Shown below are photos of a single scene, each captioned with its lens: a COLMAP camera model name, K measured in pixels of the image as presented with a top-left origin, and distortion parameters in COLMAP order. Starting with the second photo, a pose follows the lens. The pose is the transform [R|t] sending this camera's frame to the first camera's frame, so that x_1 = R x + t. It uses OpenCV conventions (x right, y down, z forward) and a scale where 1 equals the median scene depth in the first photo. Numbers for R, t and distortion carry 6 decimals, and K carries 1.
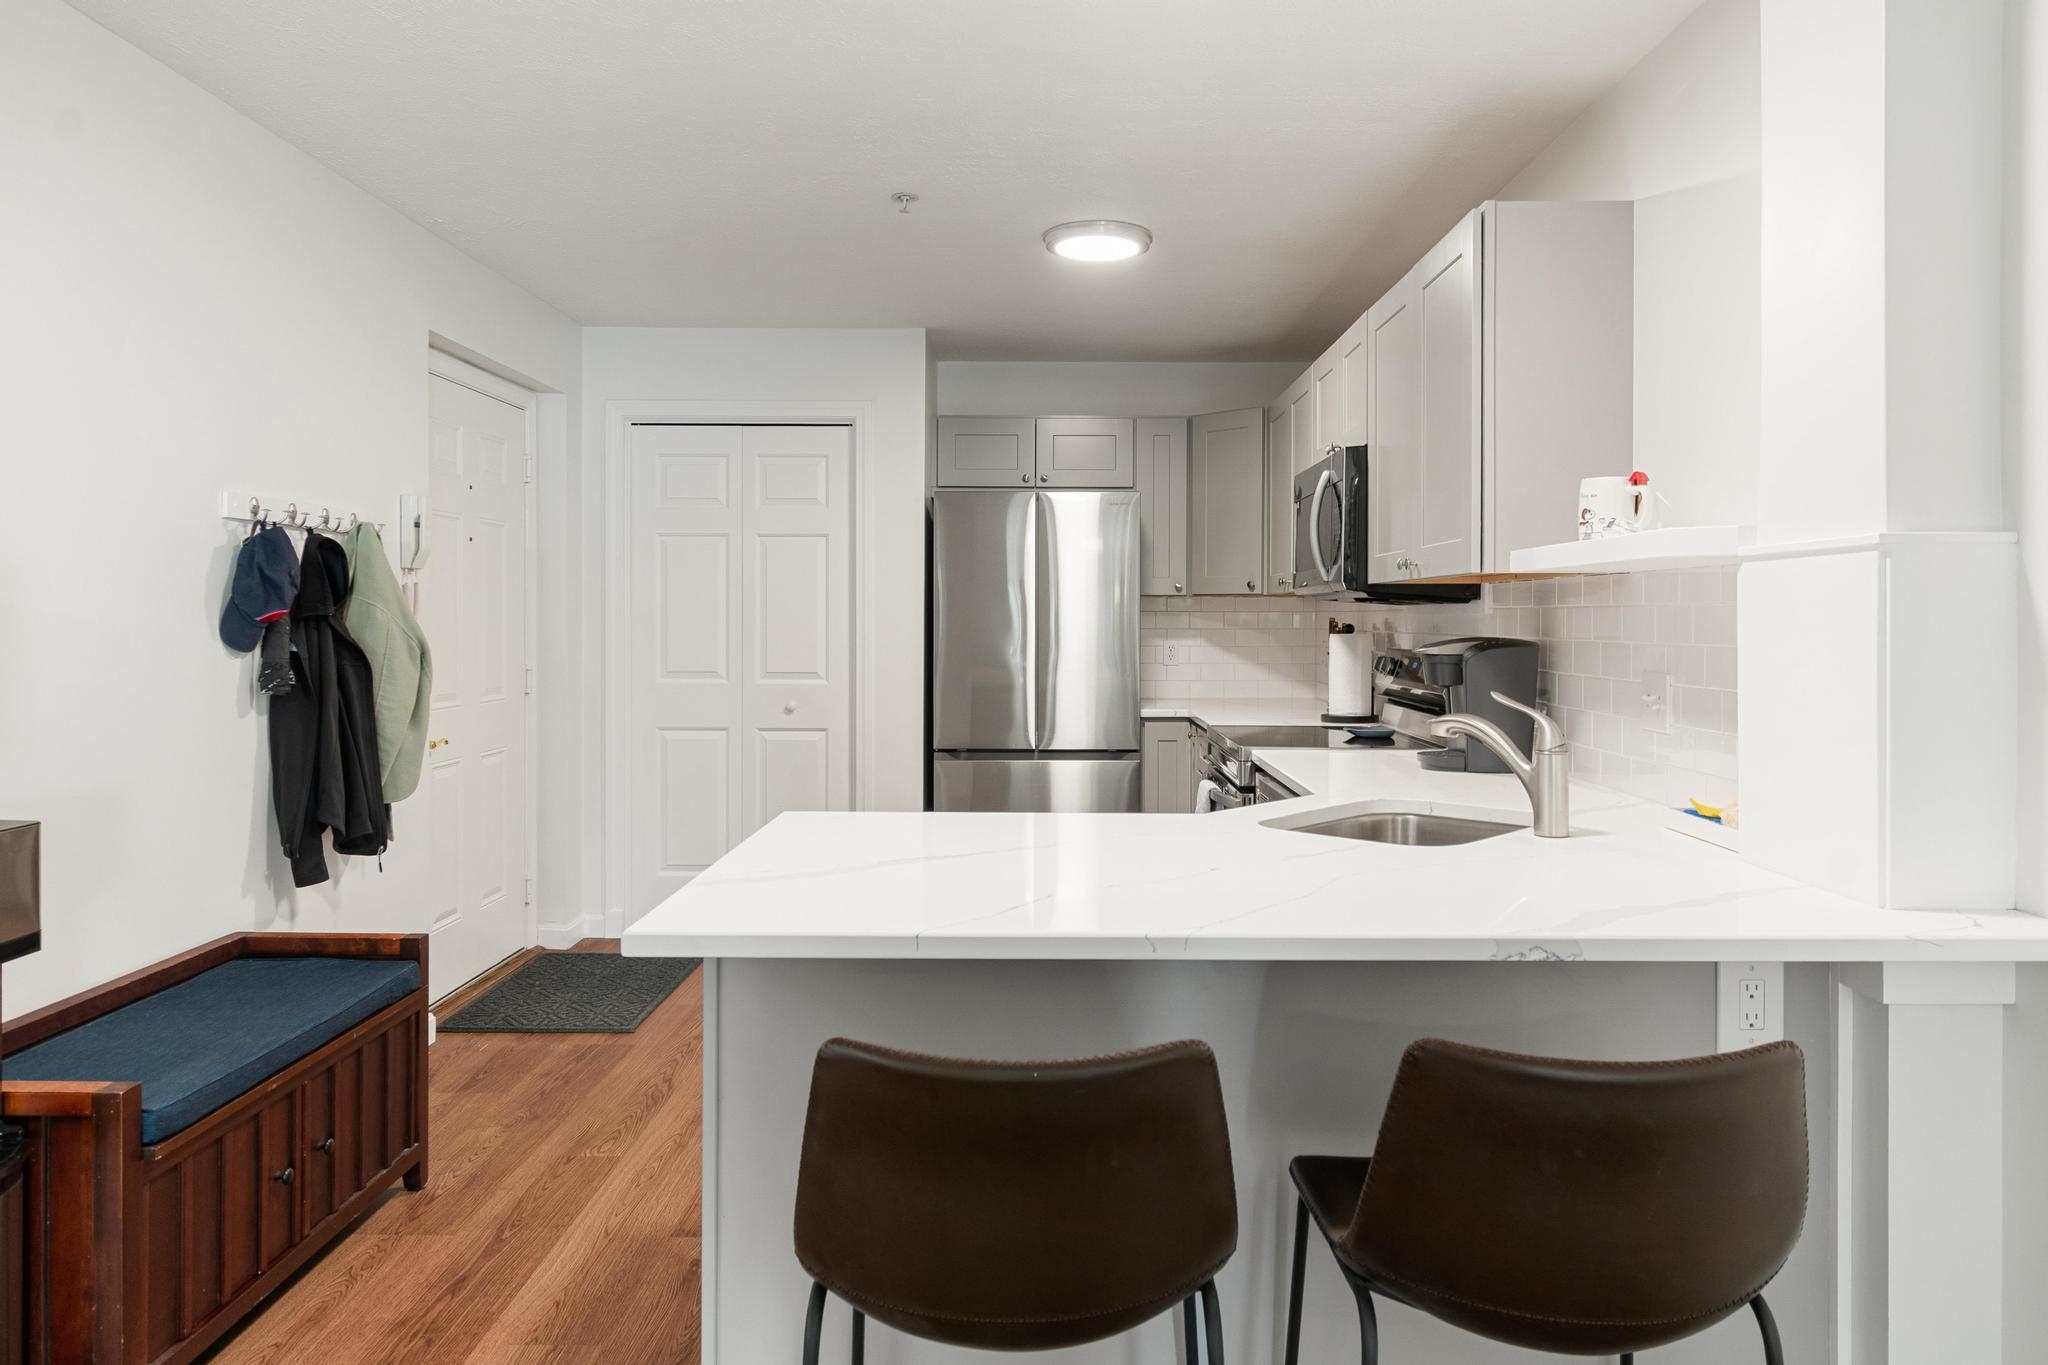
lens RADIAL K [[1339.3, 0, 1029.4], [0, 1339.3, 632.5], [0, 0, 1]] dist [0.002063, 0.000613]
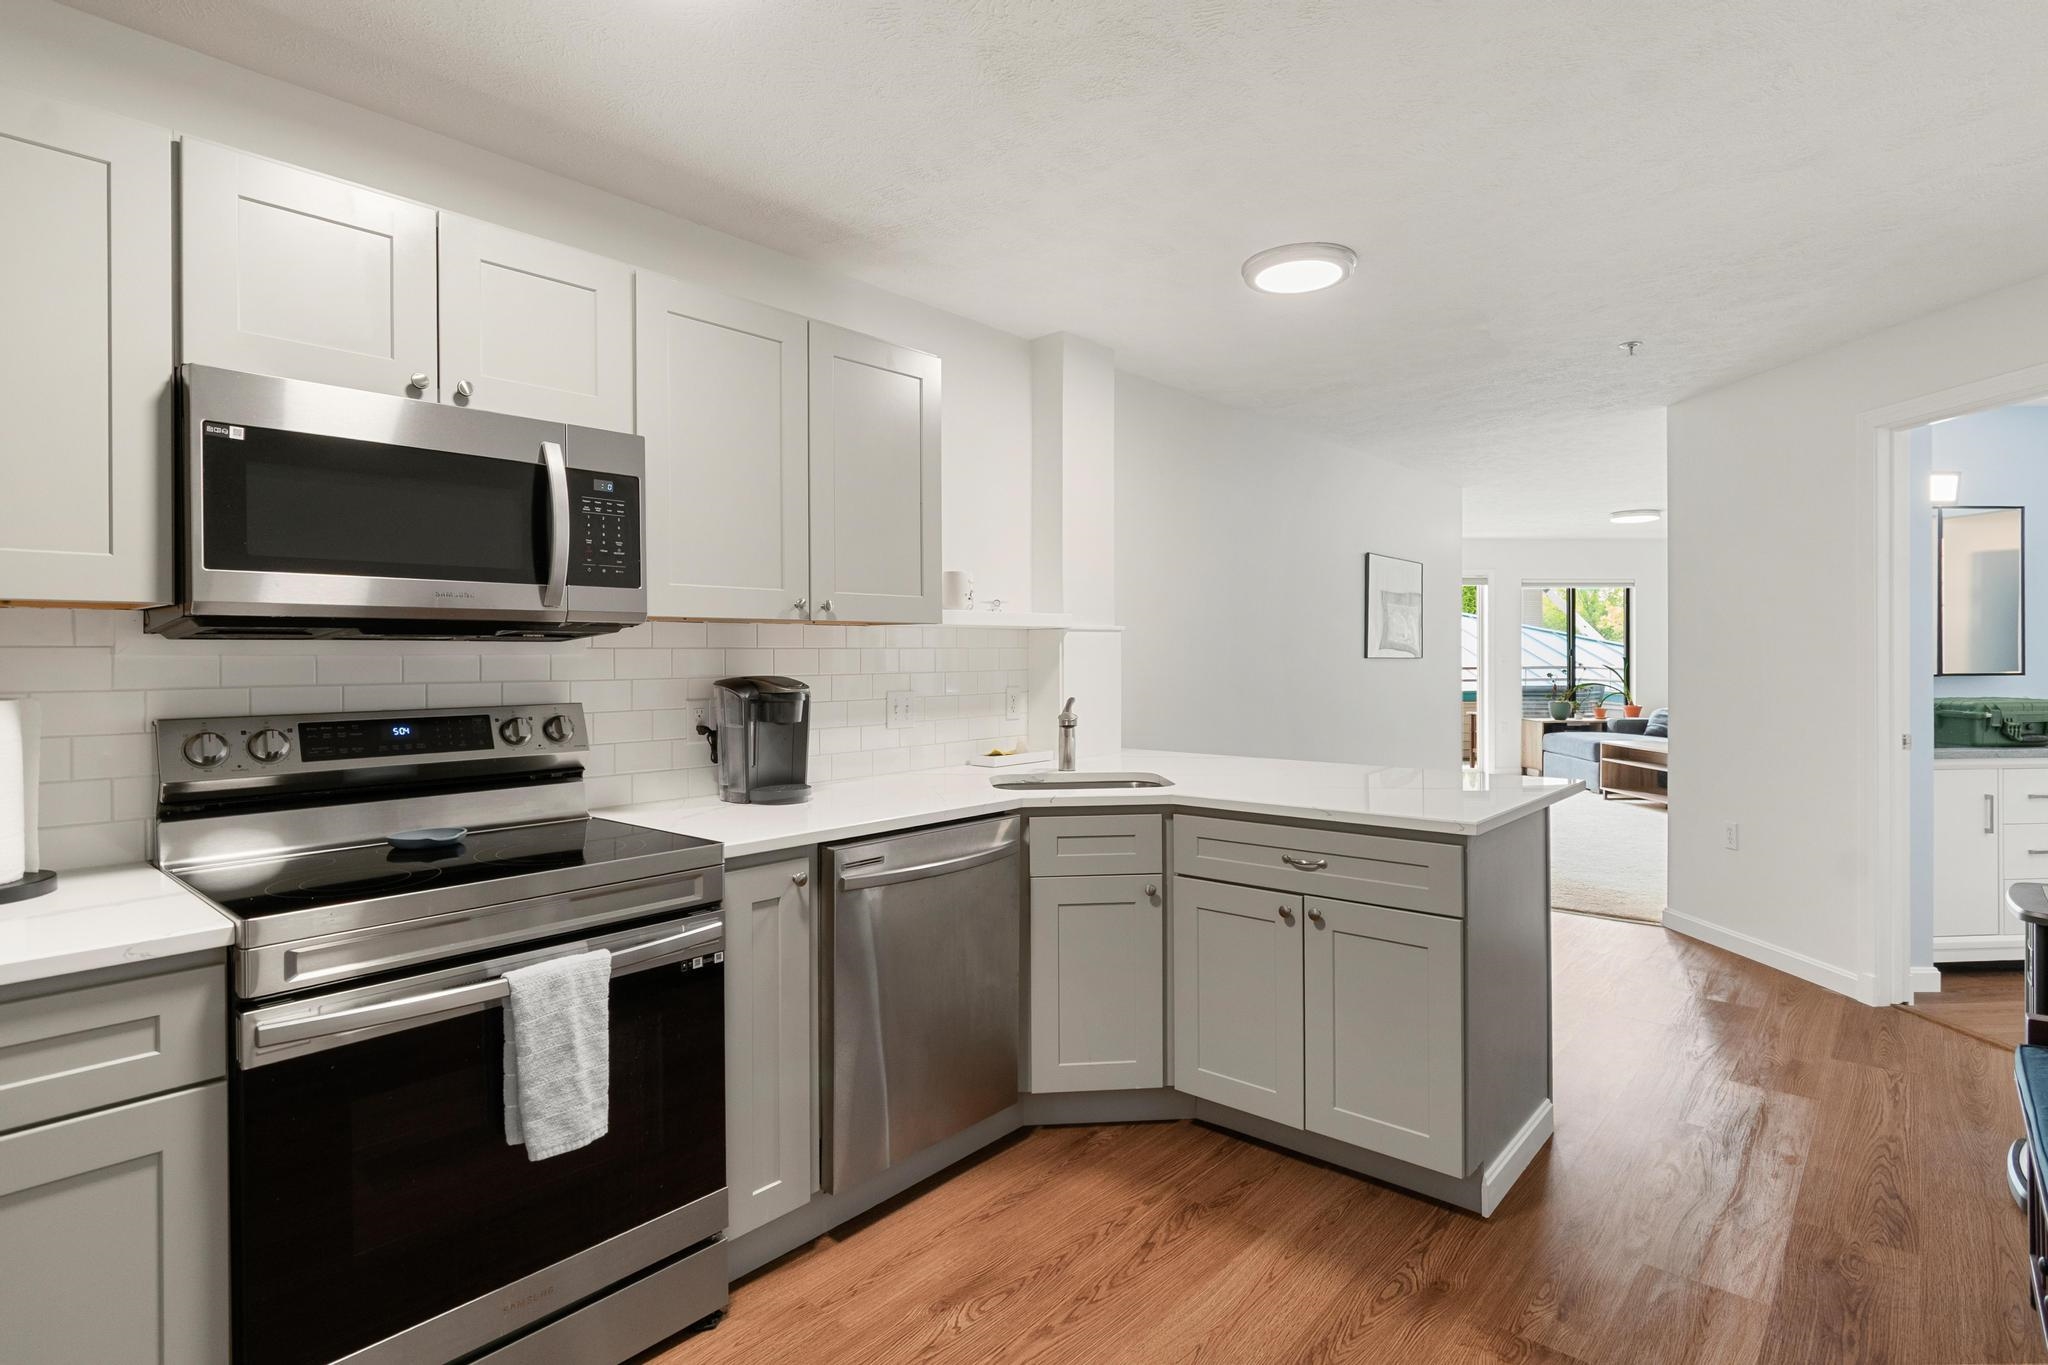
lens RADIAL K [[1029.9, 0, 1038.8], [0, 1029.9, 647.3], [0, 0, 1]] dist [-0.001240, -0.002066]
pose [[-0.767851, 0.004538, 0.640613, -0.349232], [0.010305, 0.999933, 0.005269, -0.020539], [-0.640546, 0.010647, -0.767846, 1.446052]]
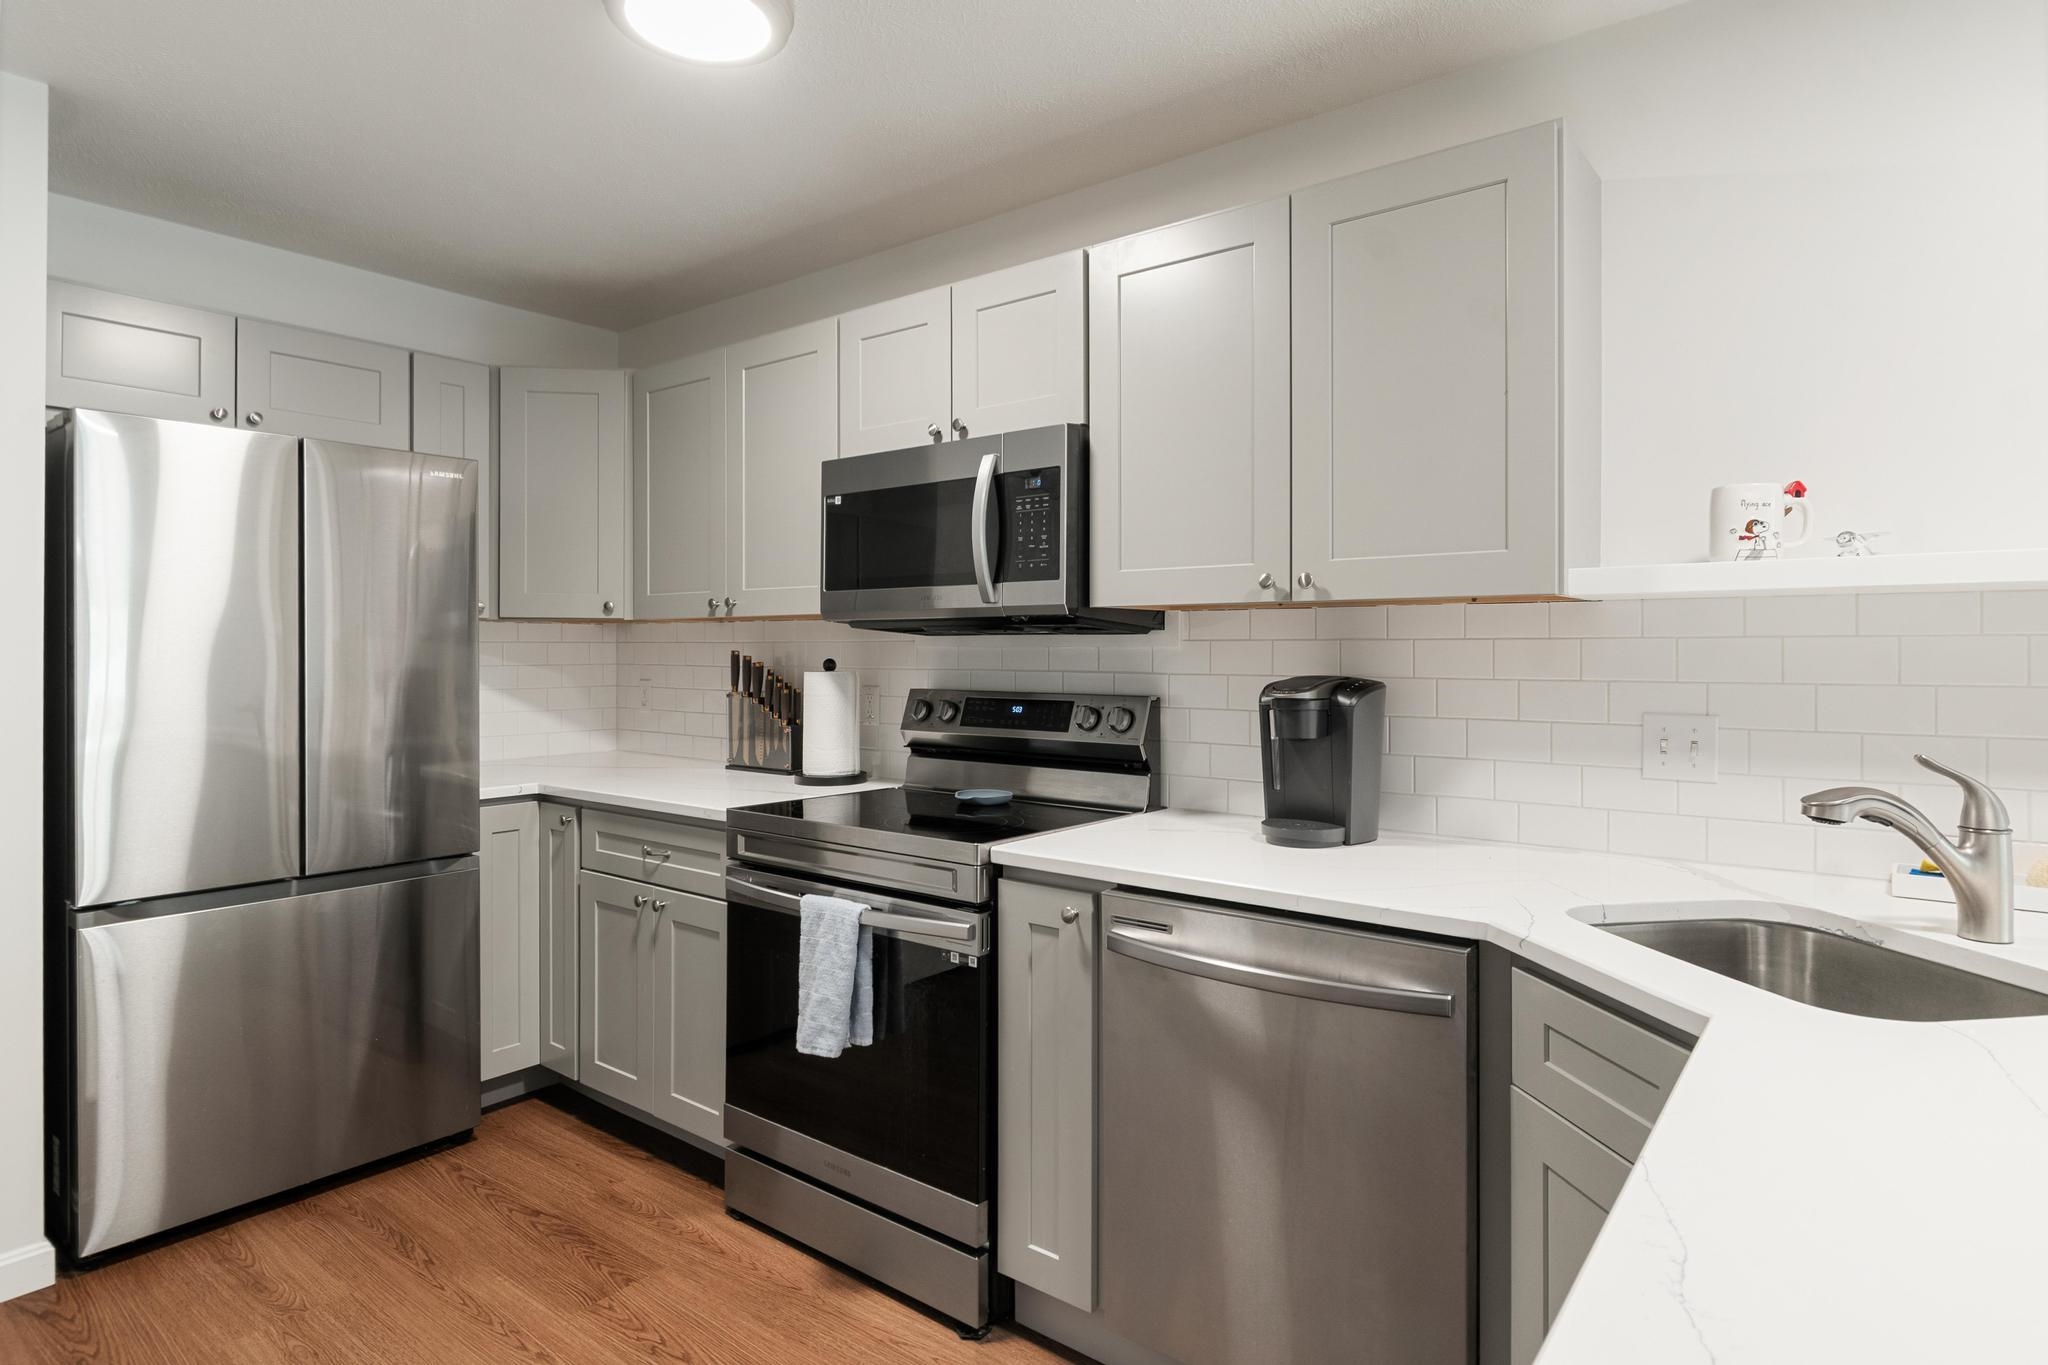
lens RADIAL K [[1115.1, 0, 1038.4], [0, 1115.1, 648.4], [0, 0, 1]] dist [0.001361, -0.002562]
pose [[0.604996, -0.001562, 0.796227, -0.296966], [0.009871, 0.999936, -0.005539, -0.010678], [-0.796167, 0.011210, 0.604973, 0.703310]]
